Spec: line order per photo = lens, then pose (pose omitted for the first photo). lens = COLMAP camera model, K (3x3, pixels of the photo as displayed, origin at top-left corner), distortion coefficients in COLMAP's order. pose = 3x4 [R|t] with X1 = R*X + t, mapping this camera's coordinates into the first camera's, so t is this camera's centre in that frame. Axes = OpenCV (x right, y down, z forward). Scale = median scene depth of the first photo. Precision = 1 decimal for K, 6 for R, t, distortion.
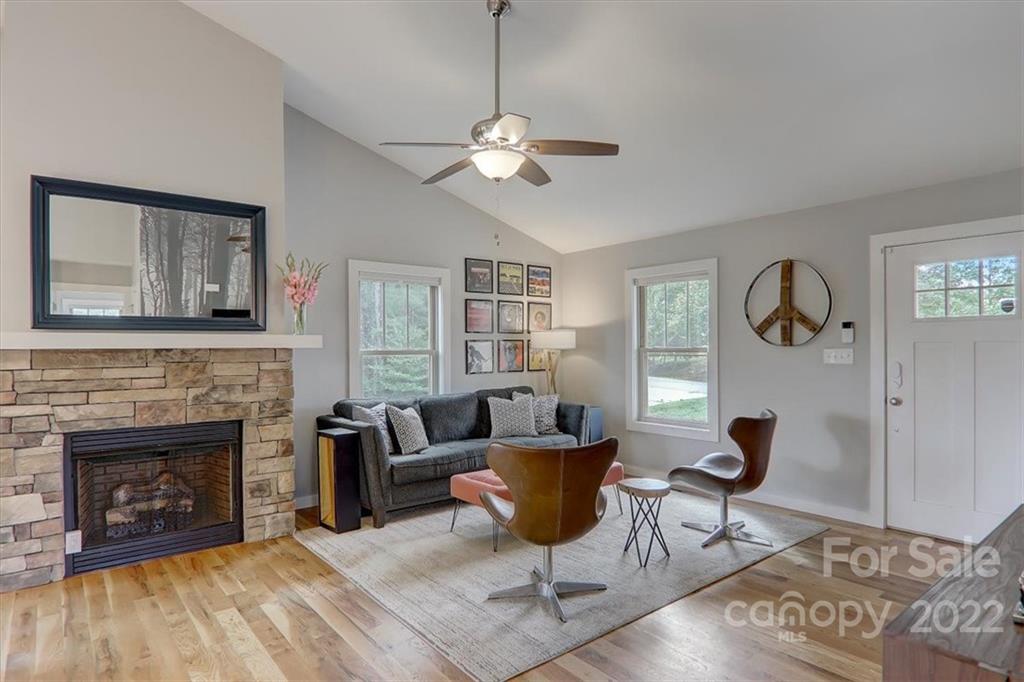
lens RADIAL K [[567.7, 0, 511.8], [0, 567.7, 347.6], [0, 0, 1]] dist [0.002672, -0.017248]
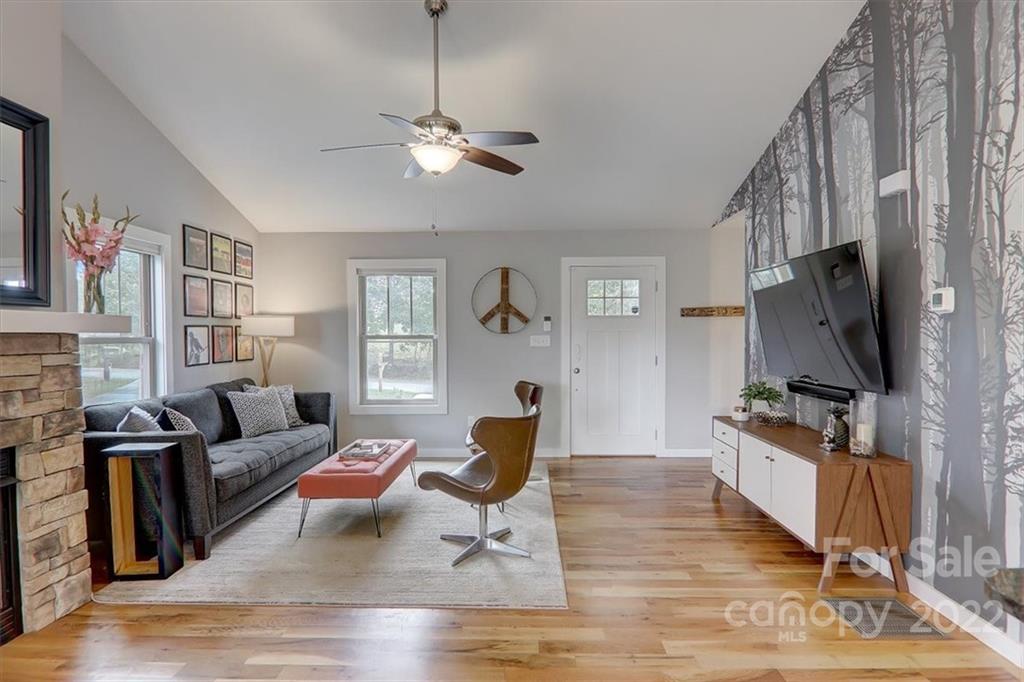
lens RADIAL K [[567.7, 0, 514.9], [0, 567.7, 346.6], [0, 0, 1]] dist [0.002672, -0.017248]
pose [[0.643822, -0.014238, 0.765043, -0.572529], [0.001407, 0.999847, 0.017423, 0.005951], [-0.765174, -0.010141, 0.643744, 0.159976]]
